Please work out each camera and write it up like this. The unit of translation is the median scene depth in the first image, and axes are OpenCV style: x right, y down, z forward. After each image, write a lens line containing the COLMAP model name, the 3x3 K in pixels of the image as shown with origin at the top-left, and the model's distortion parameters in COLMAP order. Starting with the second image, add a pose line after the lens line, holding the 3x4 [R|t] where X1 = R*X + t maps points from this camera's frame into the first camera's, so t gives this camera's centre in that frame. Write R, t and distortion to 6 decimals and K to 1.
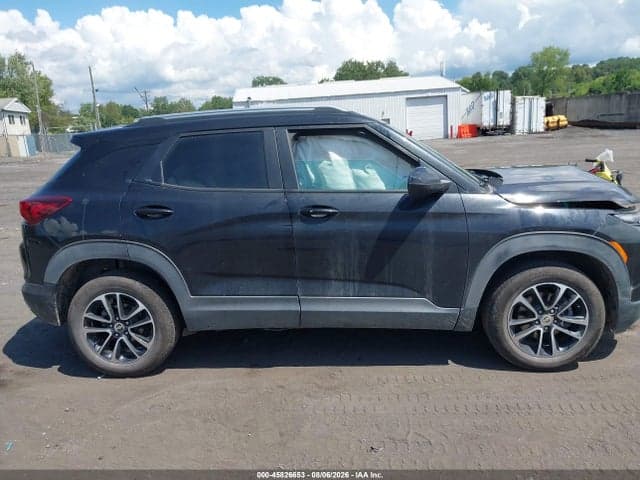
lens RADIAL K [[501.5, 0, 318.3], [0, 501.5, 232.1], [0, 0, 1]] dist [0.020465, -0.031806]
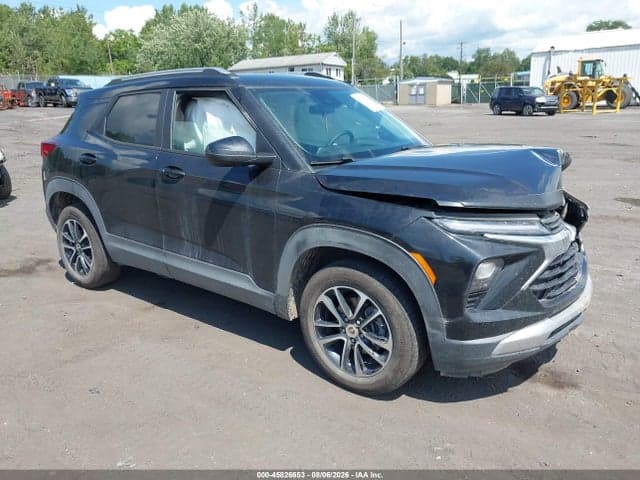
lens RADIAL K [[501.5, 0, 318.1], [0, 501.5, 235.2], [0, 0, 1]] dist [0.020465, -0.031806]
pose [[0.832970, 0.171571, -0.526047, 0.786508], [-0.121608, 0.984232, 0.128449, -0.079909], [0.539790, -0.043022, 0.840700, 0.262258]]
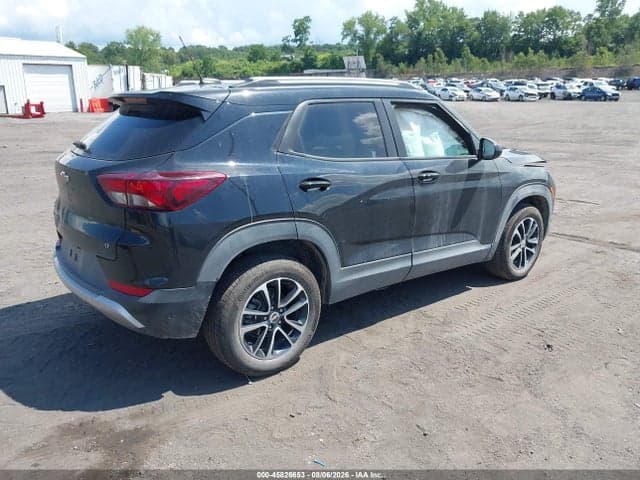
lens RADIAL K [[501.5, 0, 307.7], [0, 501.5, 232.0], [0, 0, 1]] dist [0.020465, -0.031806]
pose [[0.746891, -0.113846, 0.655128, -0.927512], [0.084452, 0.993497, 0.076366, -0.023274], [-0.659562, -0.001710, 0.751649, 0.300584]]
